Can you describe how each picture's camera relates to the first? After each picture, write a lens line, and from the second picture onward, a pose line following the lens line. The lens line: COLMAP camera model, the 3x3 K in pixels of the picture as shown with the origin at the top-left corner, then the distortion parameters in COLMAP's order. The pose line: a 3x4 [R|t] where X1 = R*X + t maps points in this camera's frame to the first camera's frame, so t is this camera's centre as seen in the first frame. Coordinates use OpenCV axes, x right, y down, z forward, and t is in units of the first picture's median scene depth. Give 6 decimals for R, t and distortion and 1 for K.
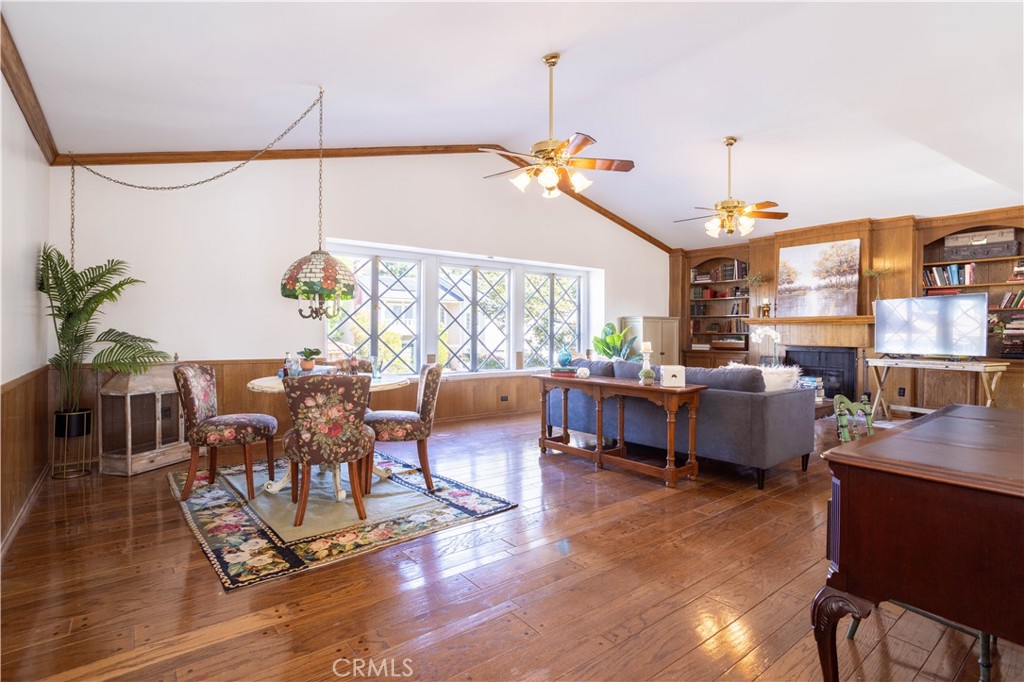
lens RADIAL K [[506.9, 0, 505.0], [0, 506.9, 333.3], [0, 0, 1]] dist [-0.040902, 0.018777]
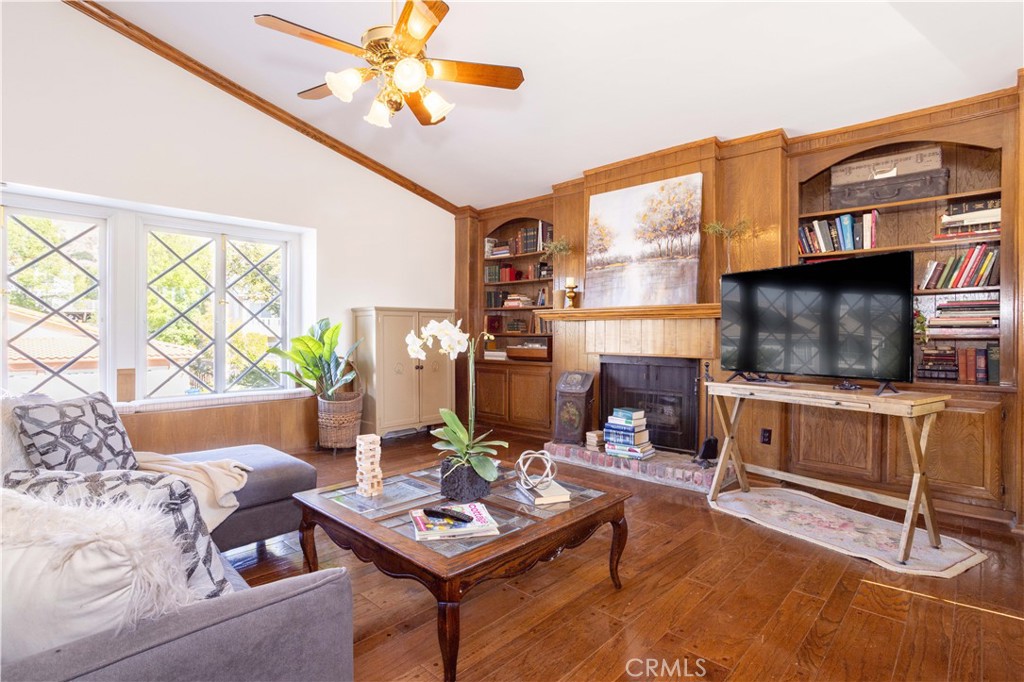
lens RADIAL K [[506.9, 0, 513.7], [0, 506.9, 333.4], [0, 0, 1]] dist [-0.040902, 0.018777]
pose [[0.986112, -0.003079, 0.166052, 0.380068], [0.003104, 0.999995, 0.000109, -0.001850], [-0.166051, 0.000408, 0.986117, 0.437969]]
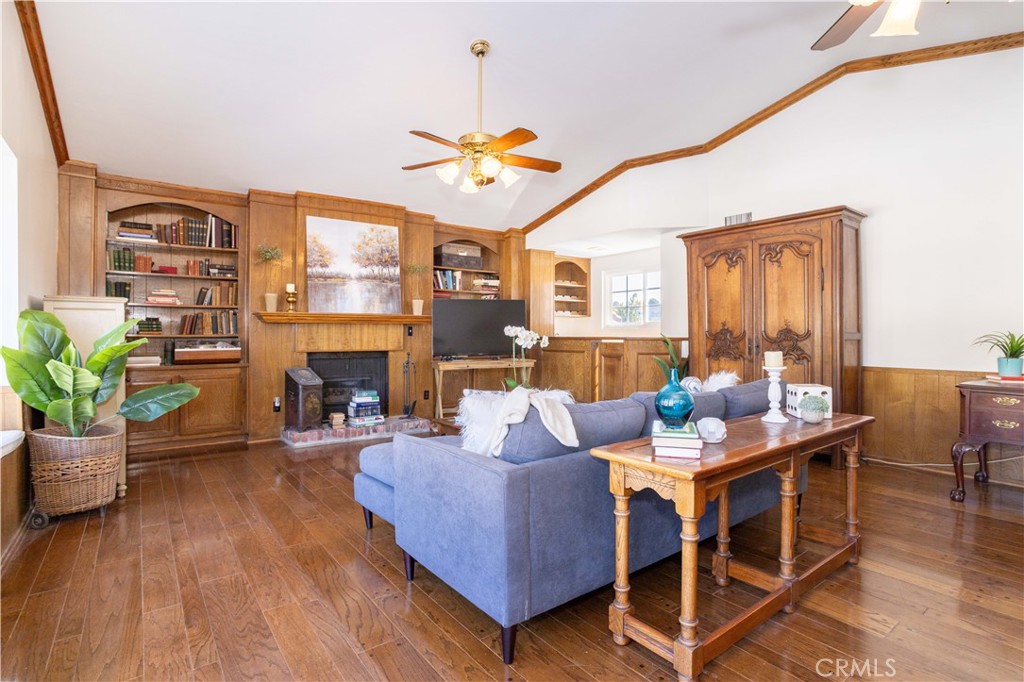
lens RADIAL K [[506.9, 0, 514.2], [0, 506.9, 338.6], [0, 0, 1]] dist [-0.040902, 0.018777]
pose [[0.011600, -0.011939, 0.999861, -0.173598], [0.004853, 0.999918, 0.011883, -0.002380], [-0.999921, 0.004715, 0.011657, 0.752201]]
